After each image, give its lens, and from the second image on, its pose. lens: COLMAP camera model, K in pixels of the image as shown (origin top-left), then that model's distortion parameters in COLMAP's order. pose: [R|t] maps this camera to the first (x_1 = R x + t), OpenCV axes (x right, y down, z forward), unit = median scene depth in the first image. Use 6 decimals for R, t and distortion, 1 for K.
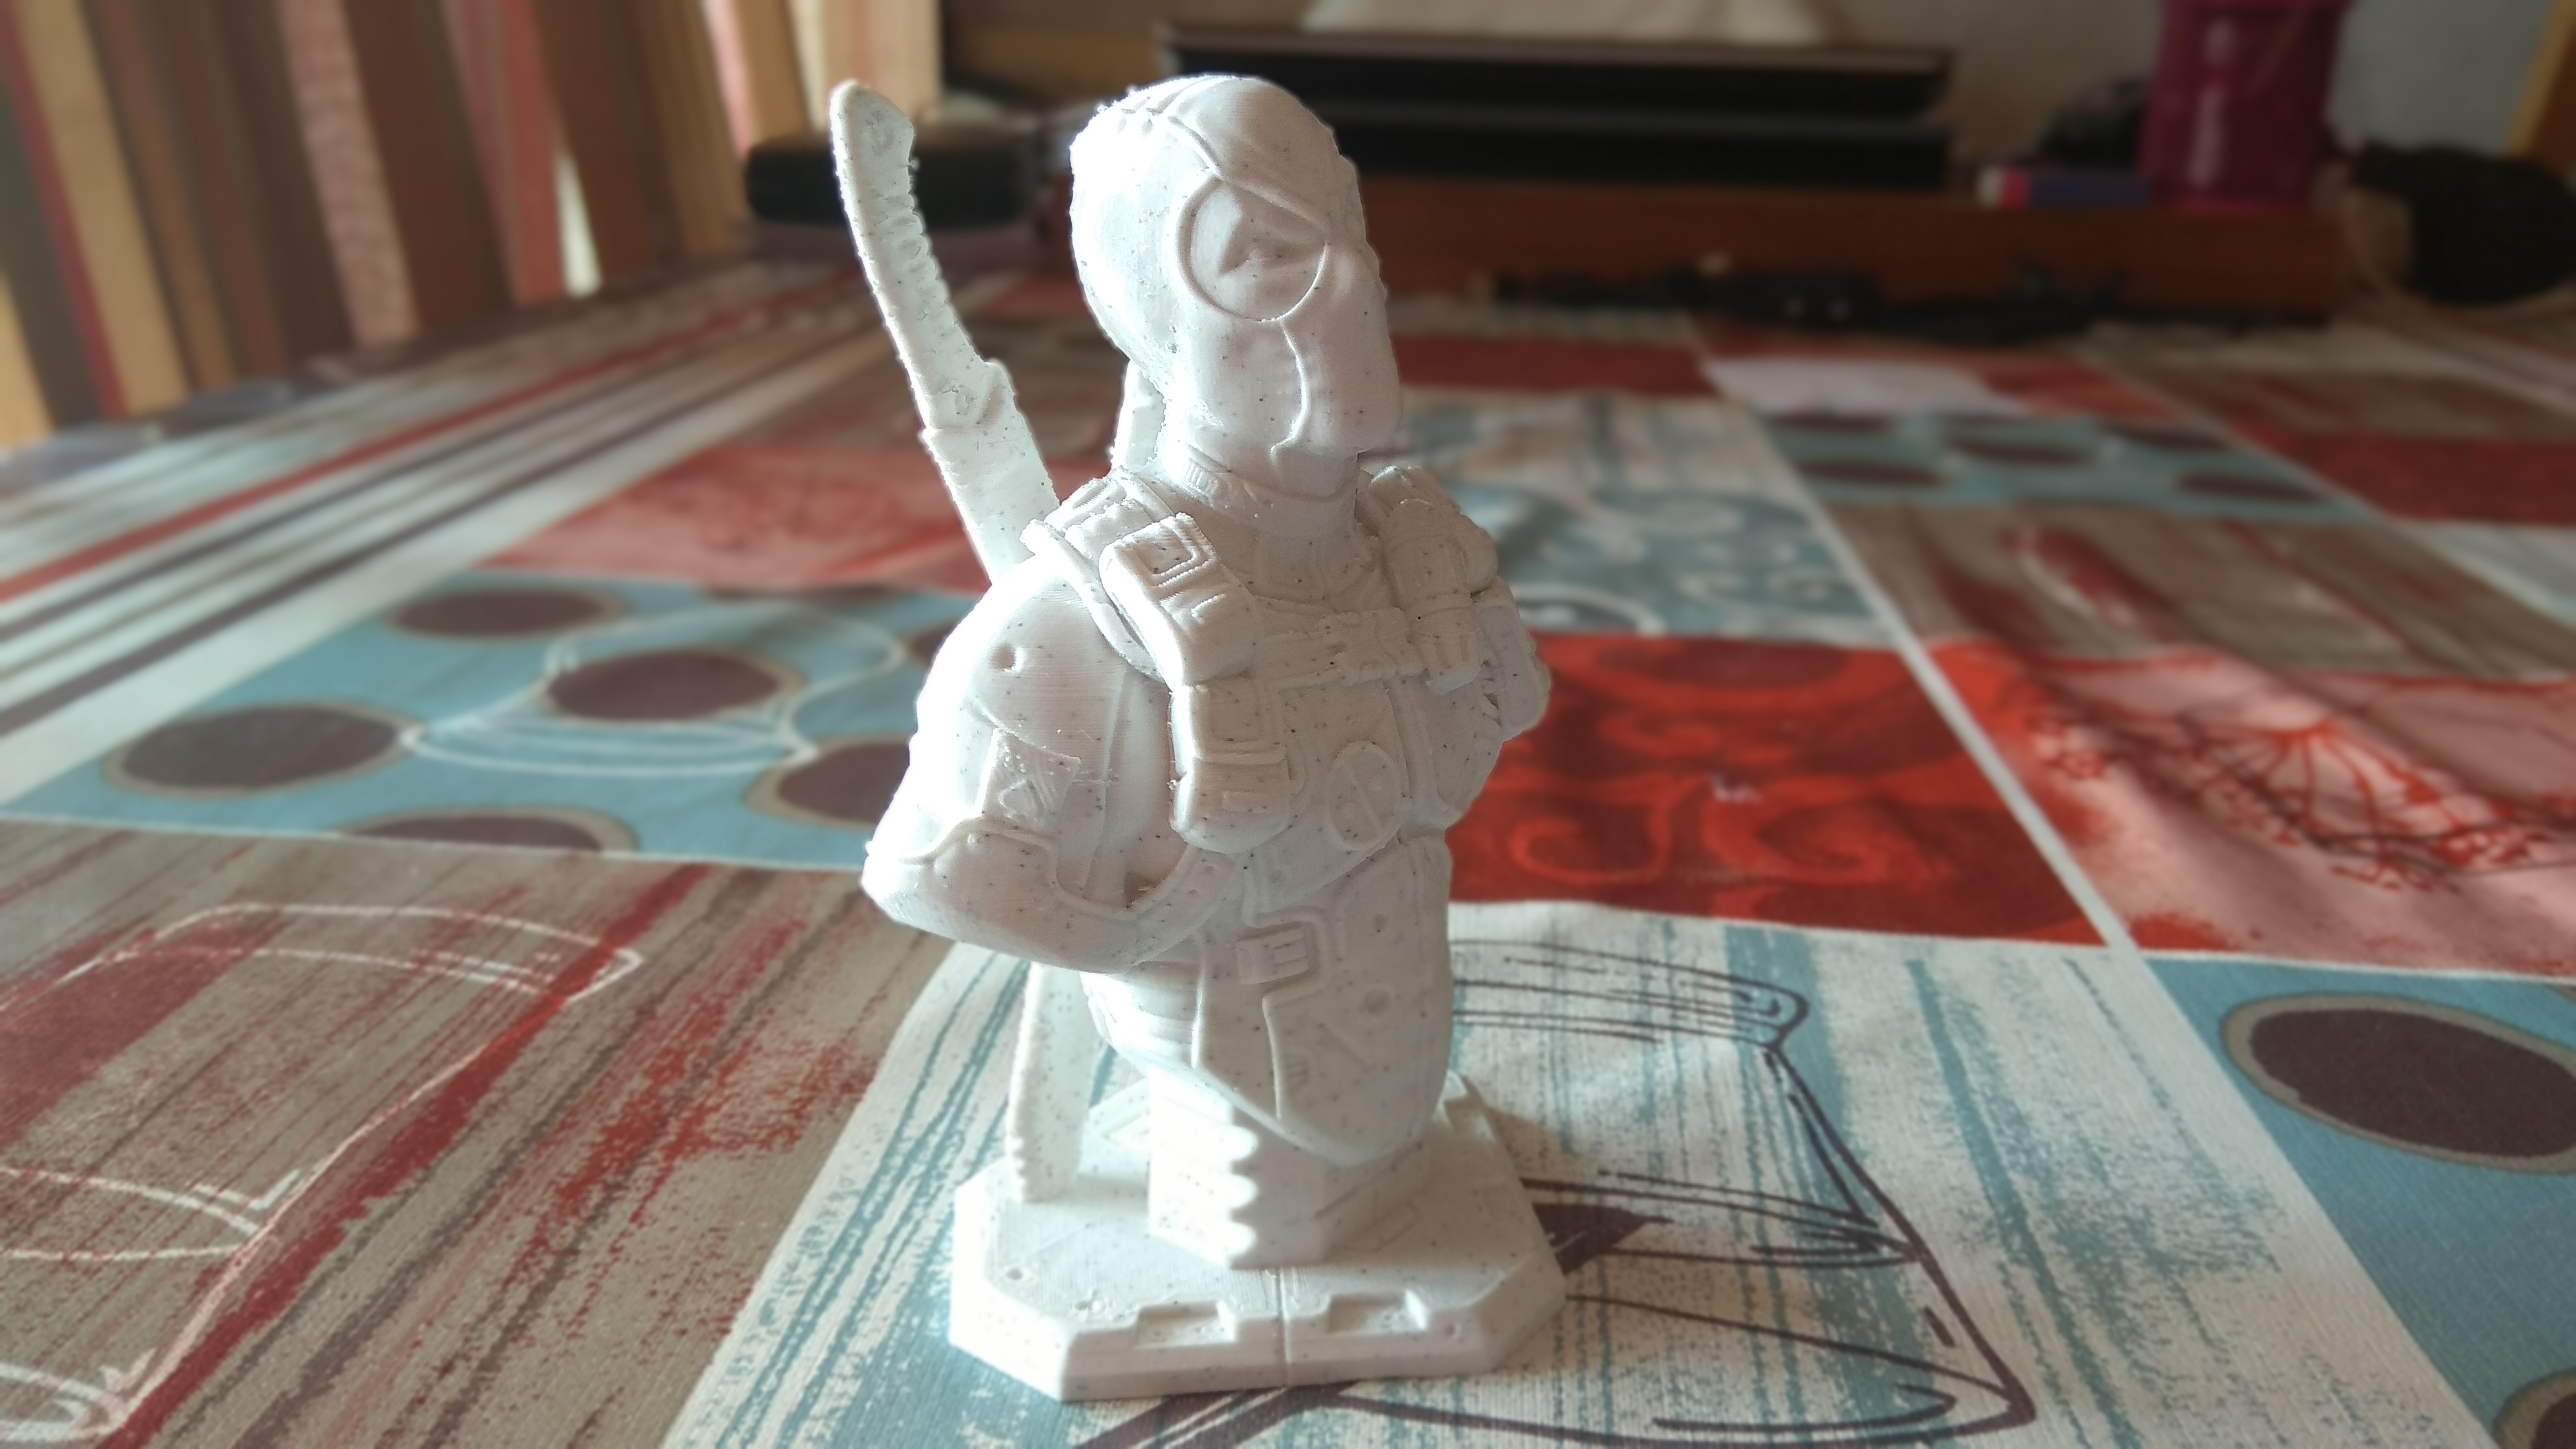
lens RADIAL K [[2033.0, 0, 1279.4], [0, 2033.0, 721.8], [0, 0, 1]] dist [0.110036, -0.228232]
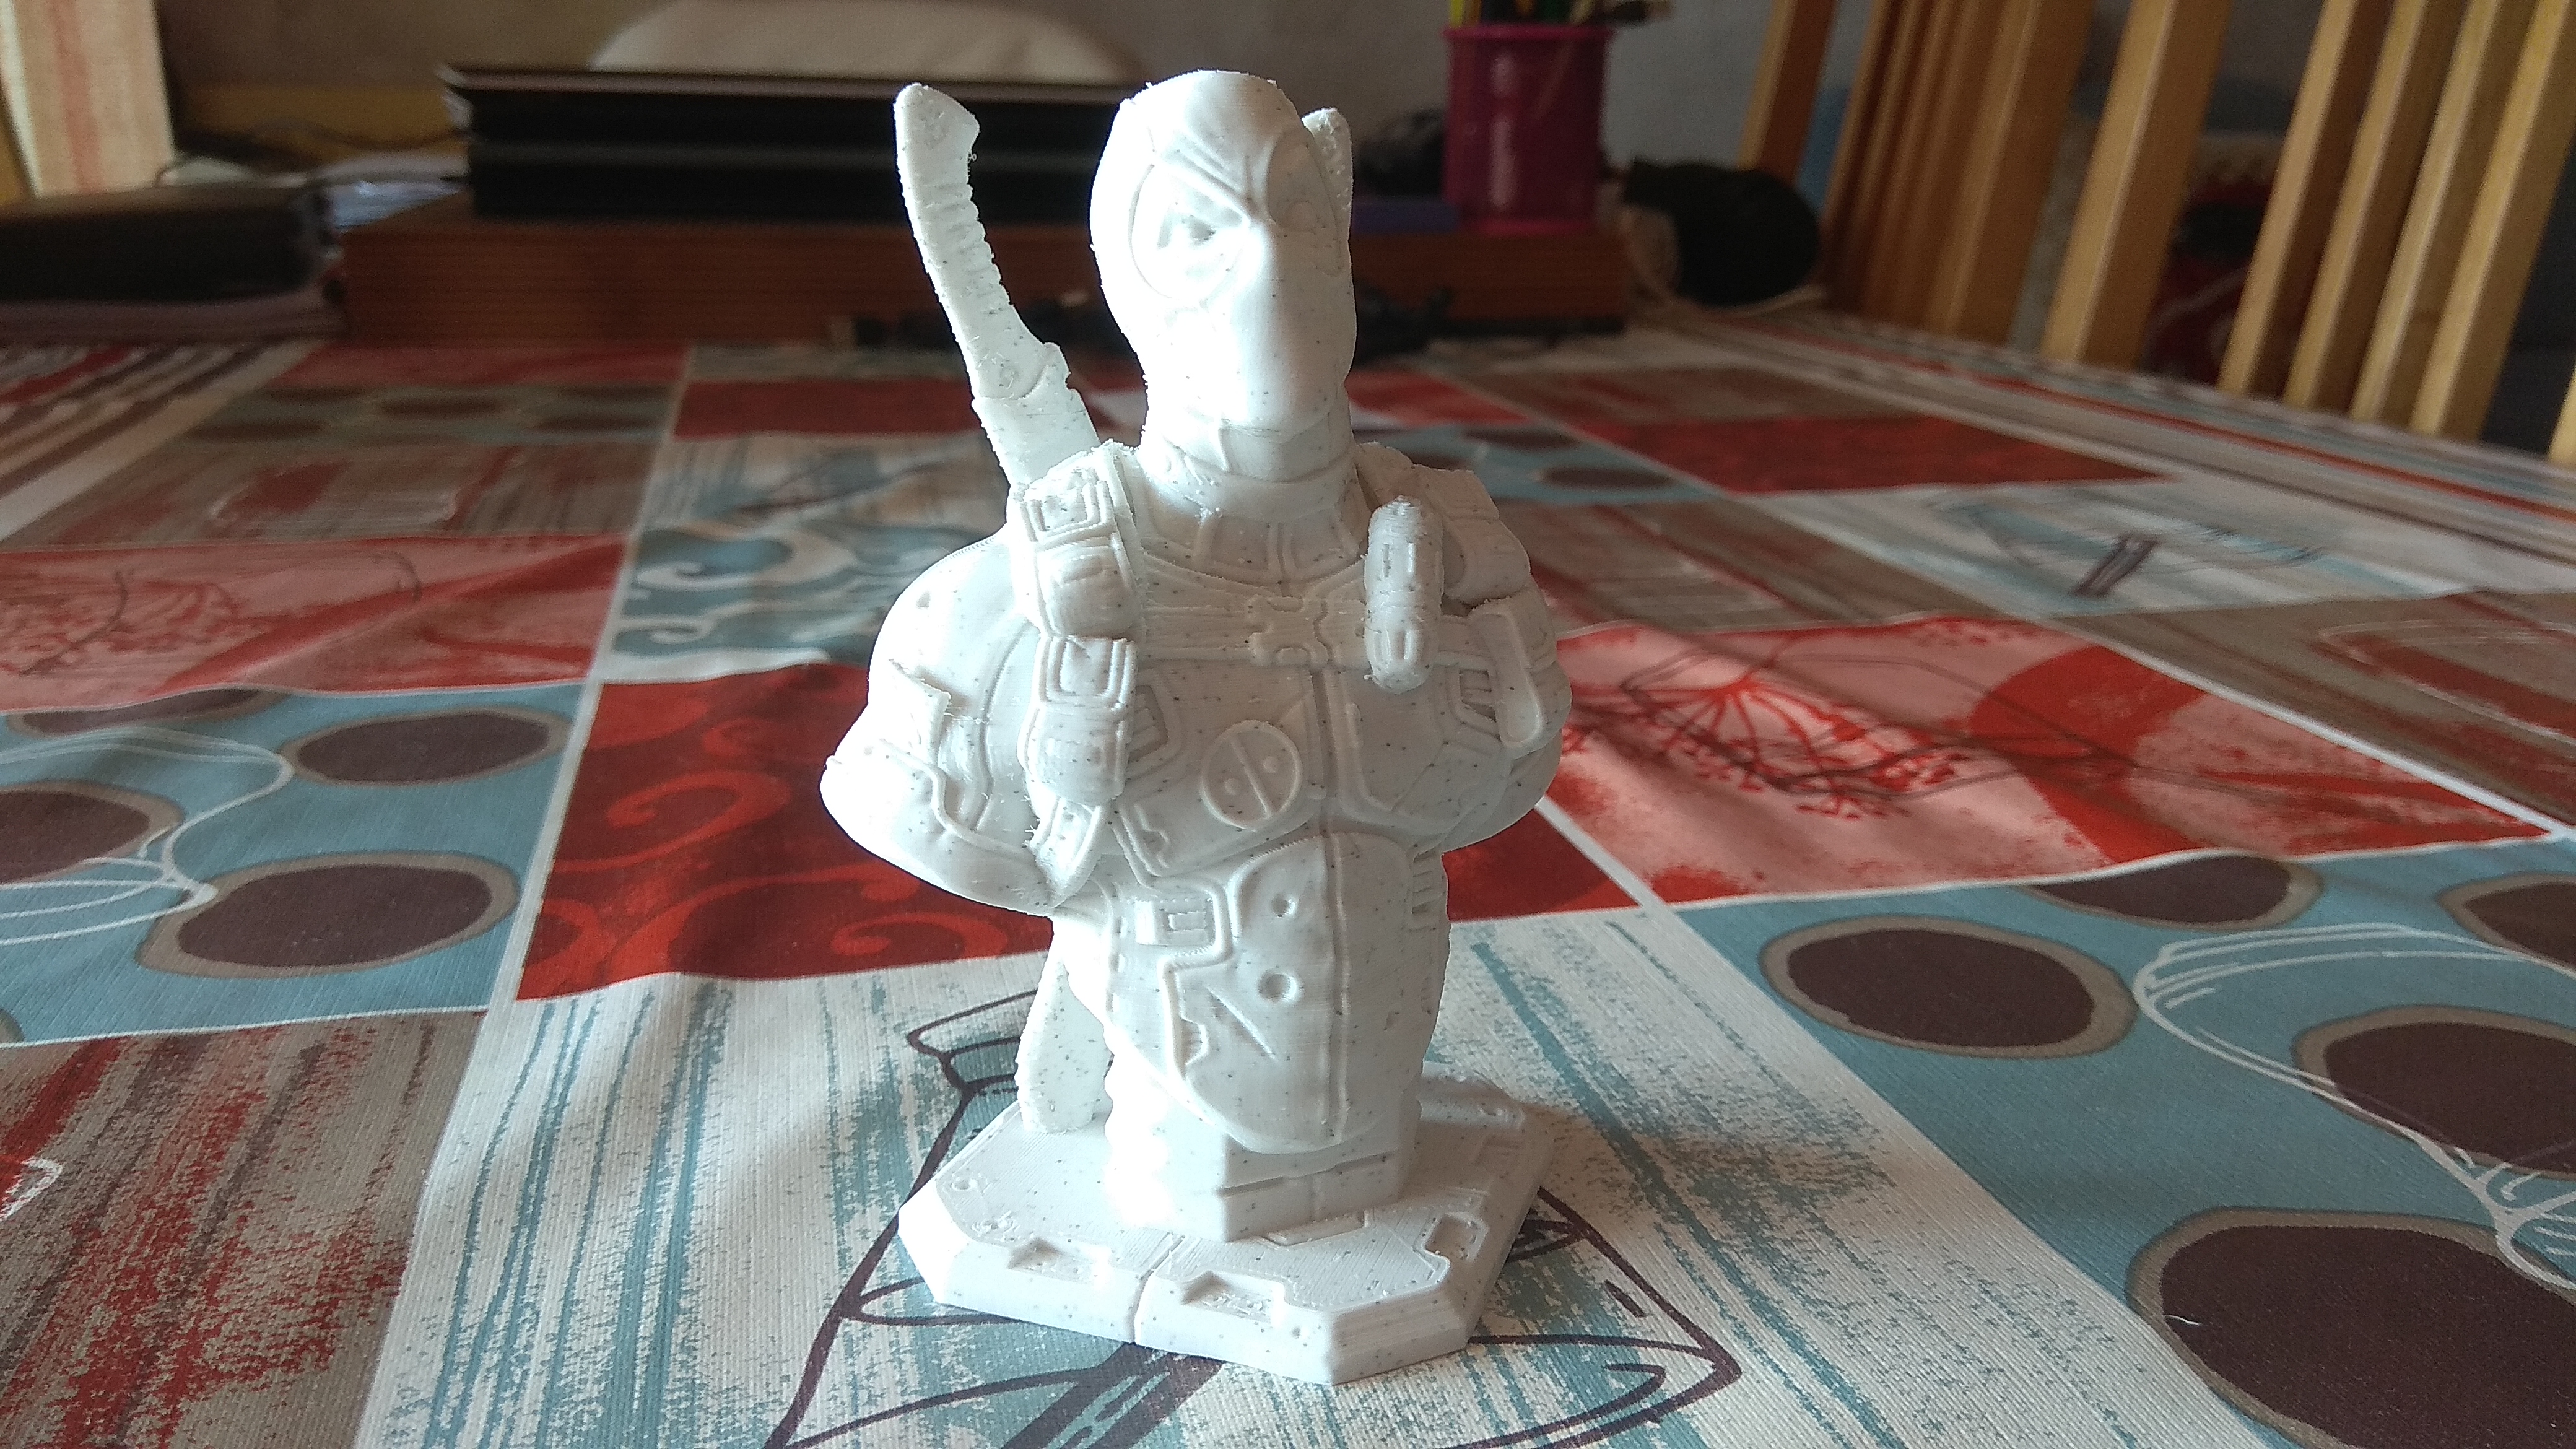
lens RADIAL K [[2033.0, 0, 1279.4], [0, 2033.0, 721.8], [0, 0, 1]] dist [0.110036, -0.228232]
pose [[0.945112, -0.109501, 0.307851, -0.081509], [0.116668, 0.993159, -0.004913, 0.000286], [-0.305207, 0.040559, 0.951422, 0.066200]]
